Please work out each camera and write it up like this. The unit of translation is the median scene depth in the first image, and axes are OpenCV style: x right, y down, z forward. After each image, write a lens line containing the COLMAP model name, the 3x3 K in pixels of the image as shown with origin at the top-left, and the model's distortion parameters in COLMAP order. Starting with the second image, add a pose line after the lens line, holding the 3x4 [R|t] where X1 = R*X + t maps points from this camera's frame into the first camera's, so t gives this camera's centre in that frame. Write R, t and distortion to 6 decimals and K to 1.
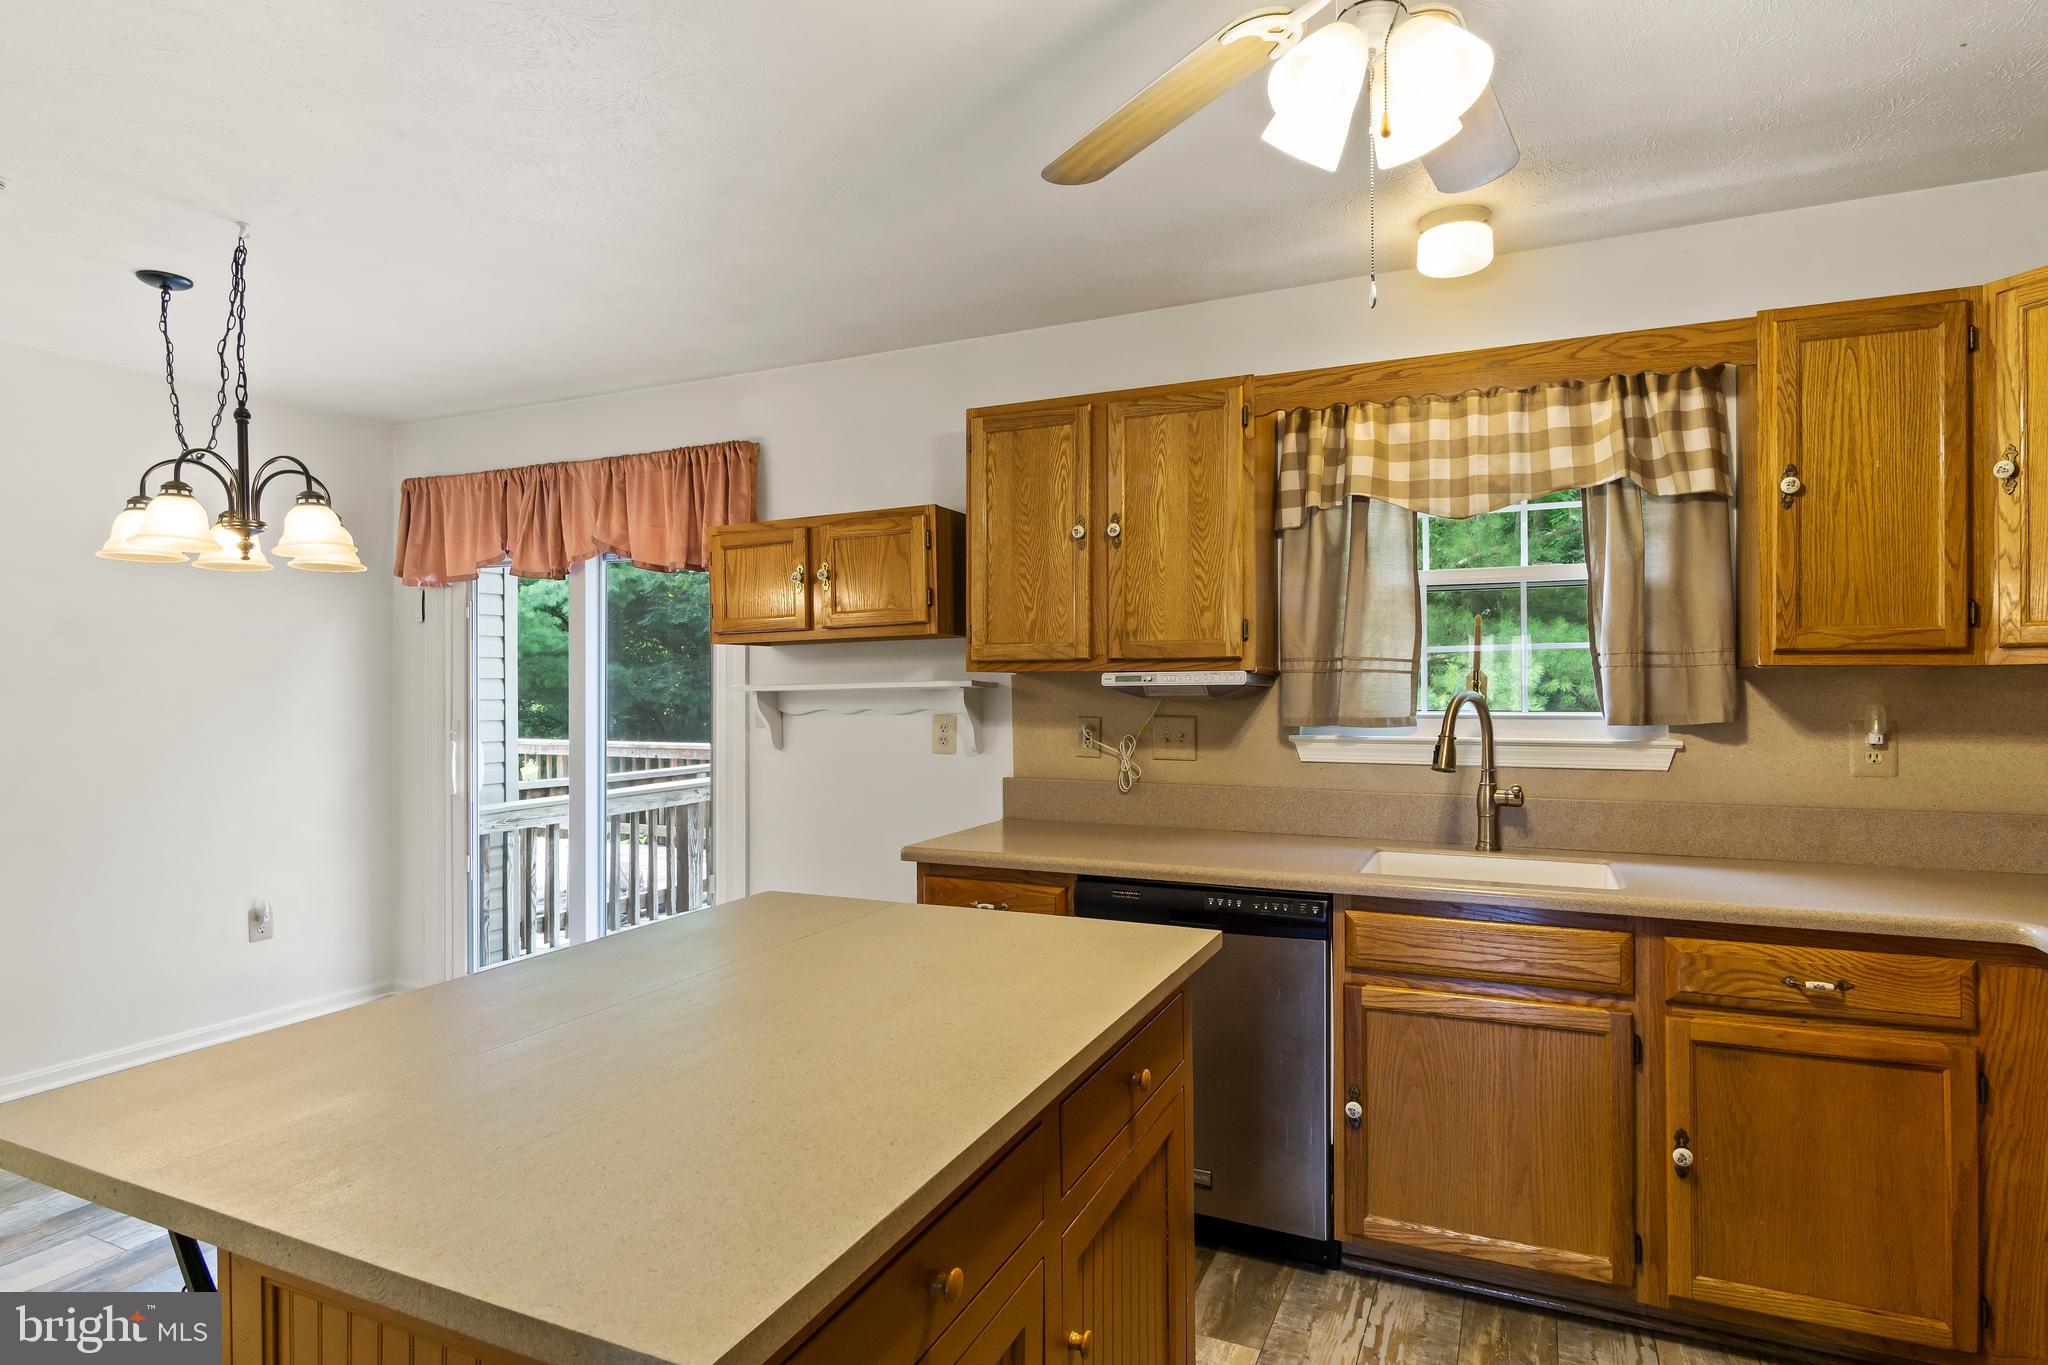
lens RADIAL K [[1096.5, 0, 1003.5], [0, 1096.5, 681.5], [0, 0, 1]] dist [-0.005131, -0.000503]
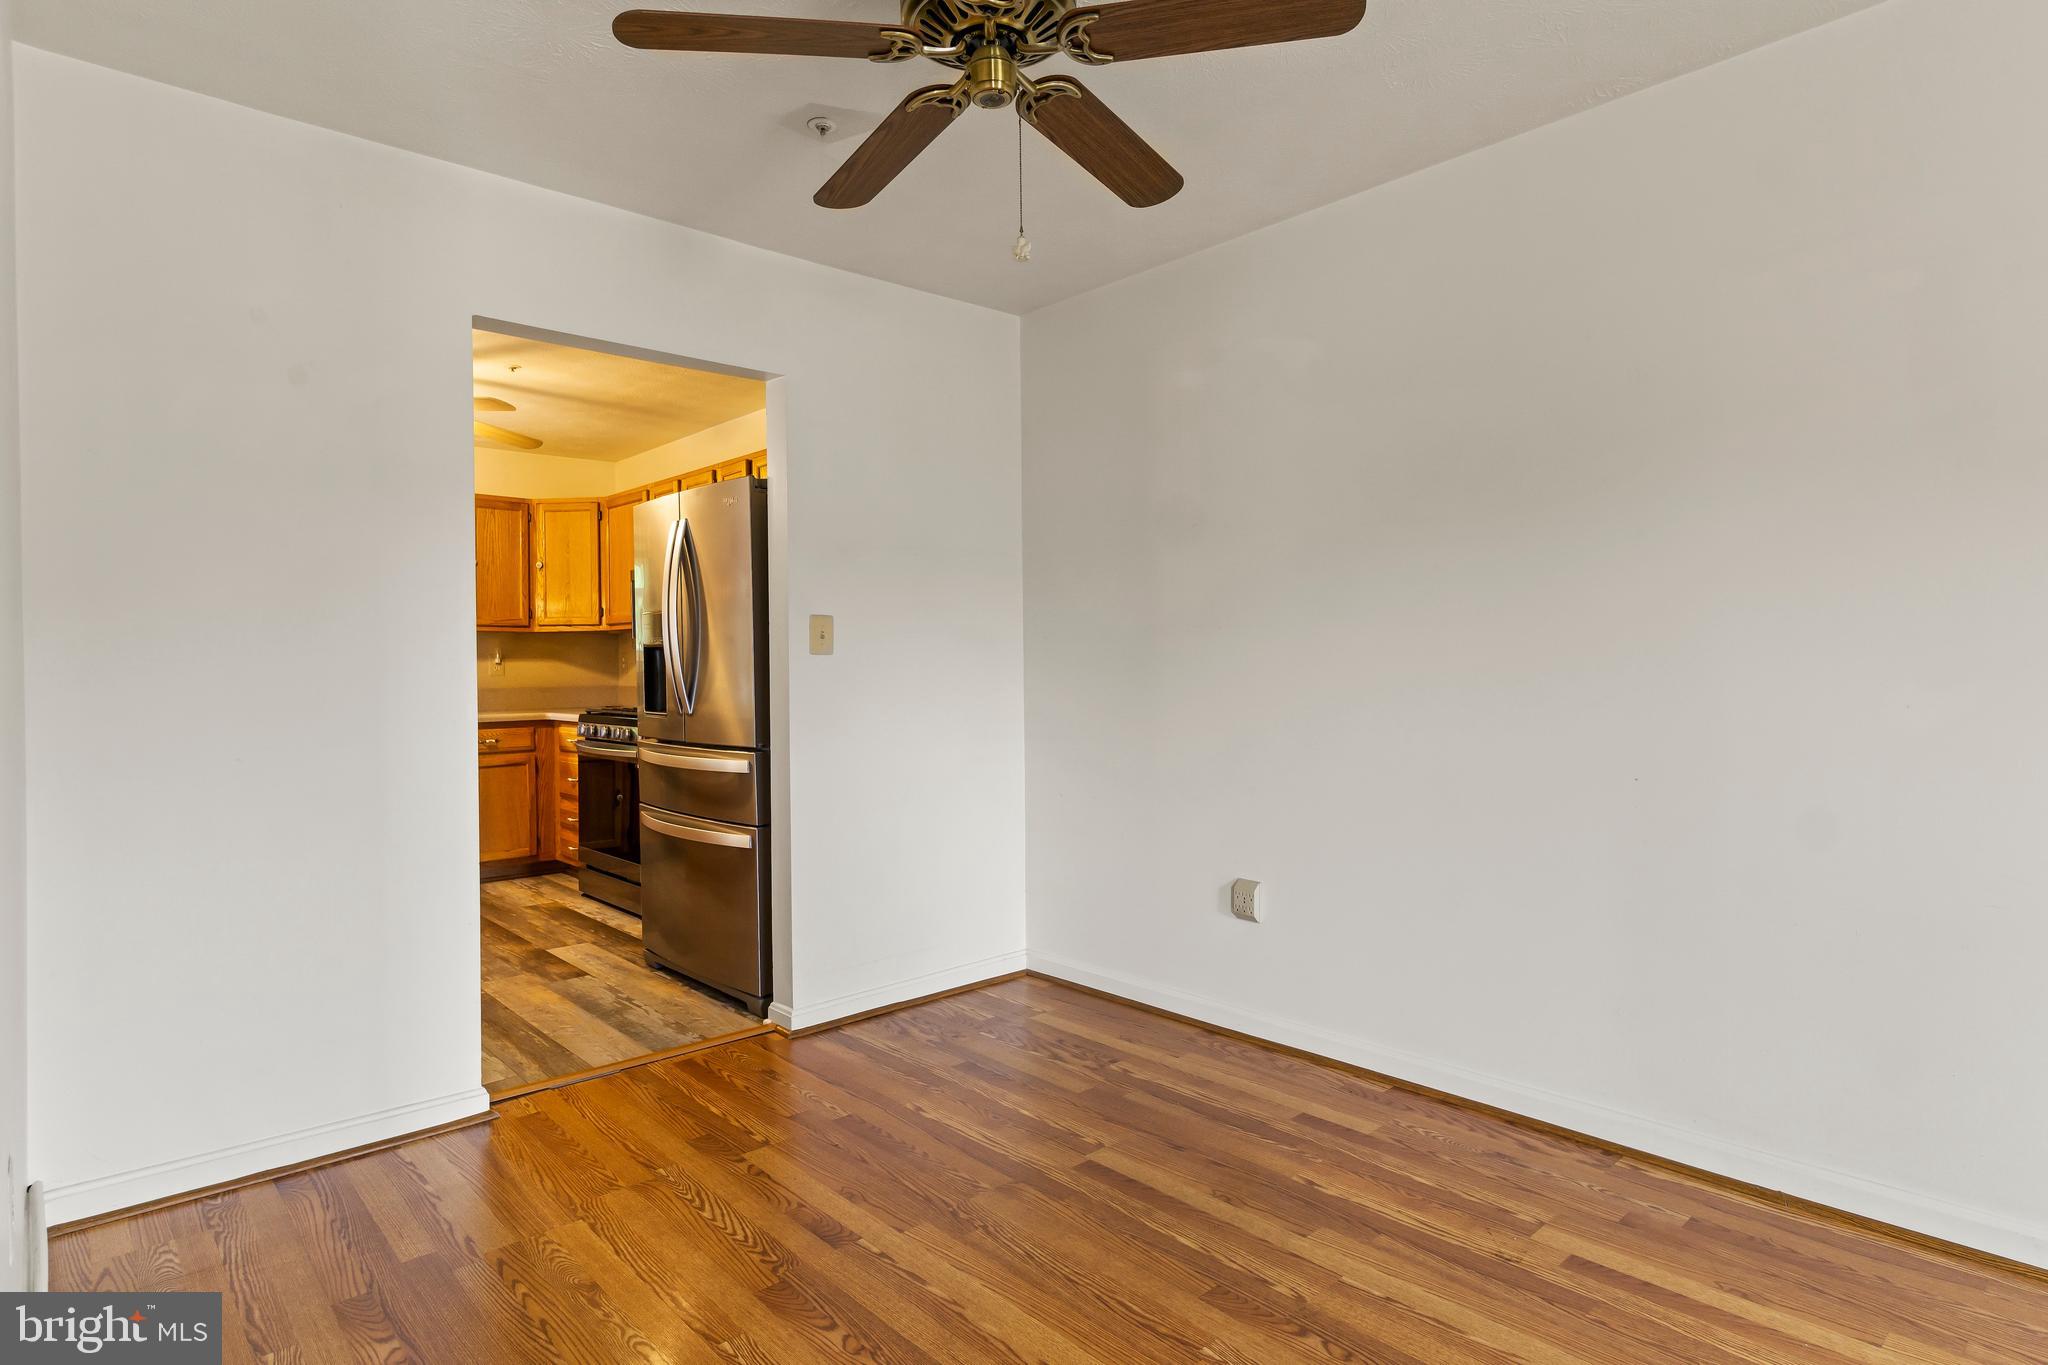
lens RADIAL K [[1096.5, 0, 1024.1], [0, 1096.5, 676.2], [0, 0, 1]] dist [-0.005131, -0.000503]
pose [[0.381871, -0.015035, 0.924093, -1.062466], [0.002591, 0.999881, 0.015197, 0.051464], [-0.924212, -0.003409, 0.381864, -1.078305]]
